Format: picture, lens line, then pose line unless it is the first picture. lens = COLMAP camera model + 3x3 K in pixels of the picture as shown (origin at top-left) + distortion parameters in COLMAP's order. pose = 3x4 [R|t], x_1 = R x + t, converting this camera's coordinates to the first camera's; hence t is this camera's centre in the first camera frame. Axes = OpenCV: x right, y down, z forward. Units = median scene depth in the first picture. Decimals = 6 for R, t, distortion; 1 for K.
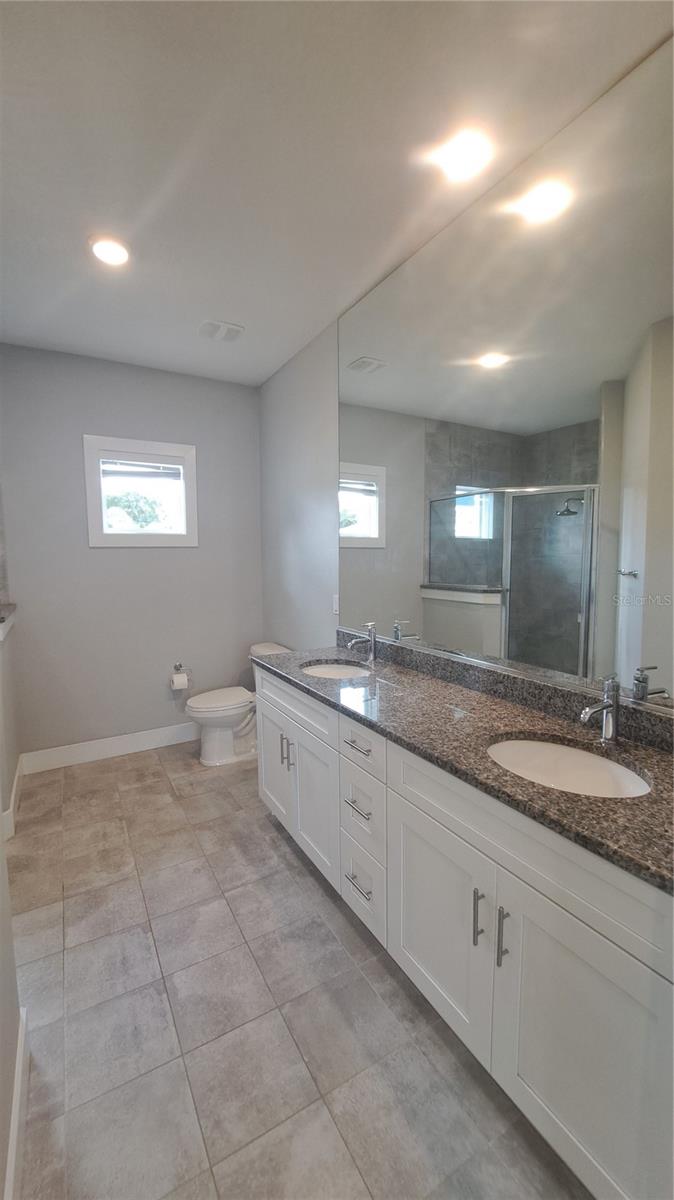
lens RADIAL K [[475.2, 0, 339.0], [0, 475.2, 593.8], [0, 0, 1]] dist [-0.007116, -0.004870]
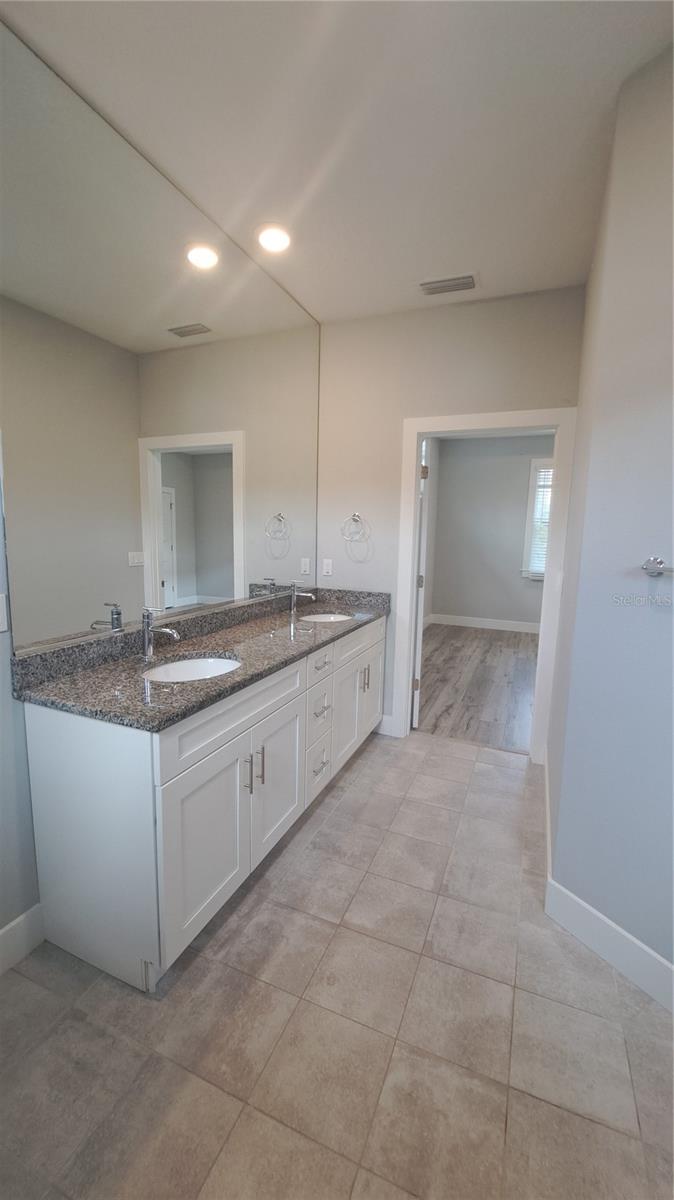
lens RADIAL K [[475.2, 0, 339.0], [0, 475.2, 593.8], [0, 0, 1]] dist [-0.007116, -0.004870]
pose [[-0.605289, -0.111362, 0.788178, -0.665095], [0.047354, 0.983374, 0.175307, -0.073766], [-0.794596, 0.143434, -0.589952, 1.115159]]
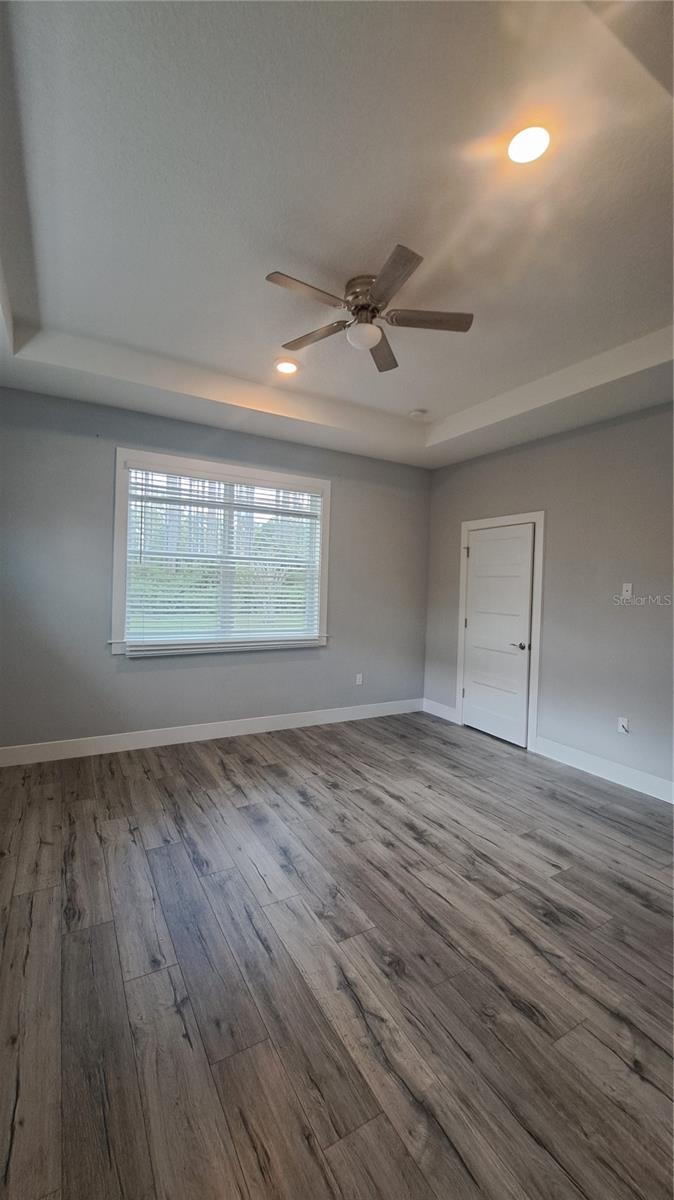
lens RADIAL K [[475.2, 0, 339.0], [0, 475.2, 593.8], [0, 0, 1]] dist [-0.007116, -0.004870]
pose [[-0.999752, -0.022153, 0.002426, 0.112617], [-0.021766, 0.994017, 0.107039, -0.014910], [-0.004783, 0.106960, -0.994252, 0.166673]]
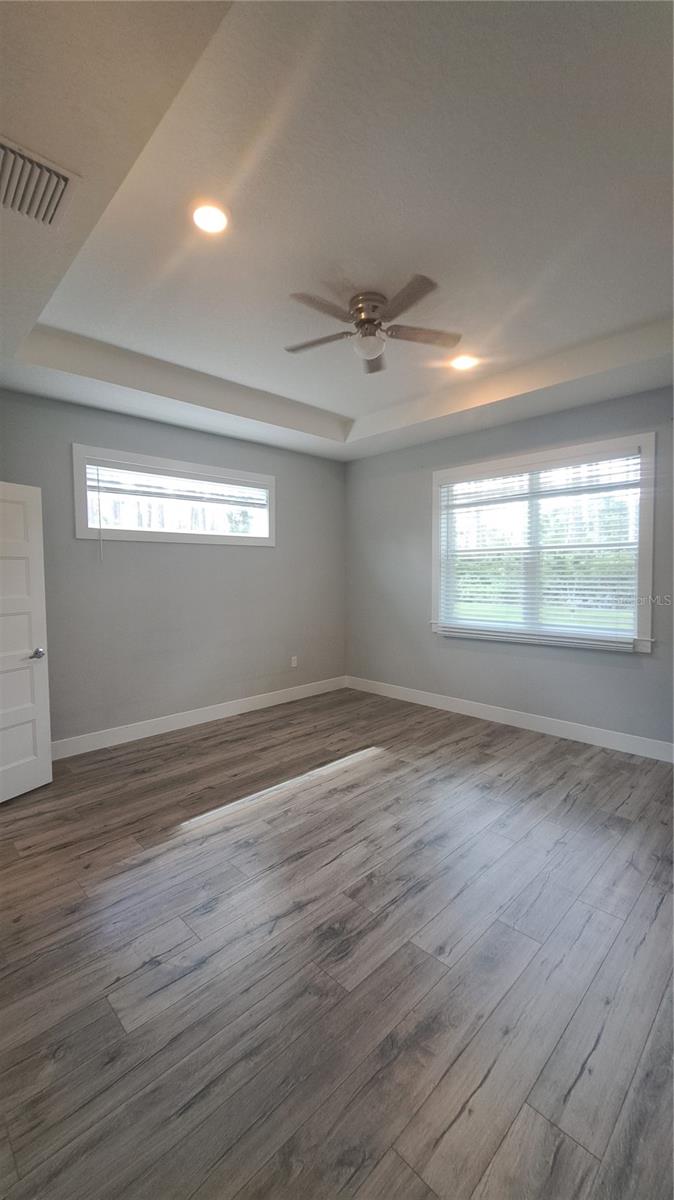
lens RADIAL K [[475.2, 0, 339.0], [0, 475.2, 593.8], [0, 0, 1]] dist [-0.007116, -0.004870]
pose [[-0.247572, -0.032866, 0.968312, -0.956777], [0.092604, 0.994046, 0.057416, 0.048979], [-0.964434, 0.103884, -0.243055, -0.467652]]
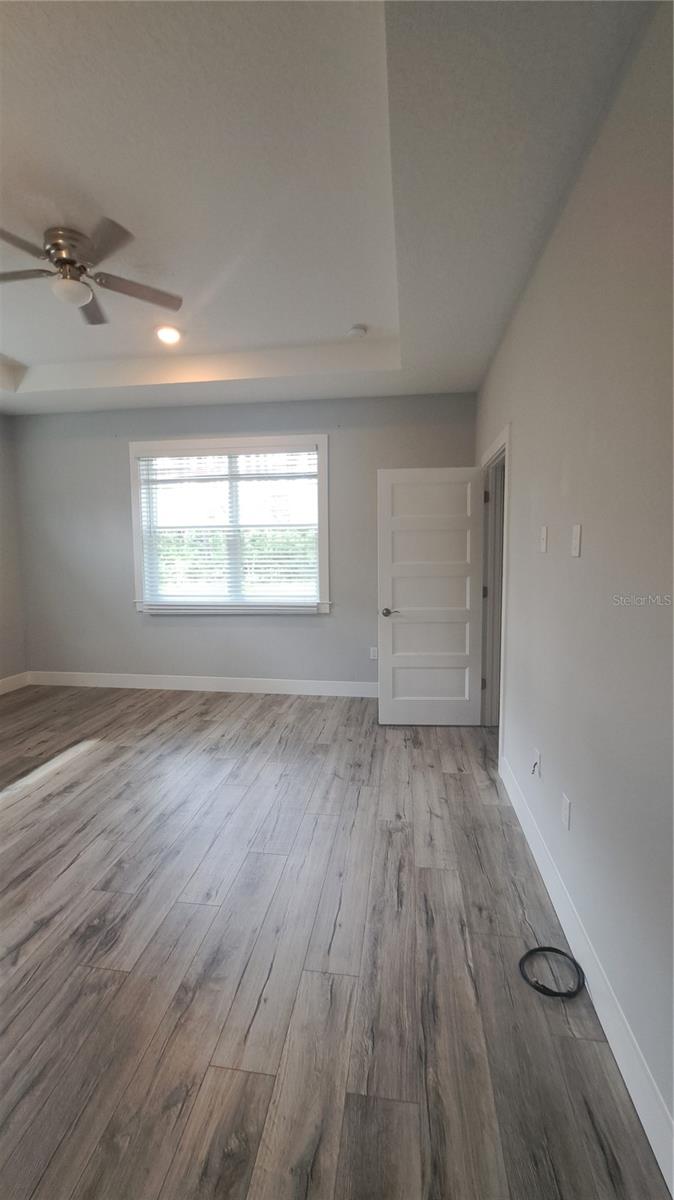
lens RADIAL K [[475.2, 0, 339.0], [0, 475.2, 593.8], [0, 0, 1]] dist [-0.007116, -0.004870]
pose [[-0.786151, -0.042499, 0.616572, -0.946401], [0.069158, 0.985318, 0.156095, 0.046620], [-0.614153, 0.165356, -0.771669, -0.352777]]
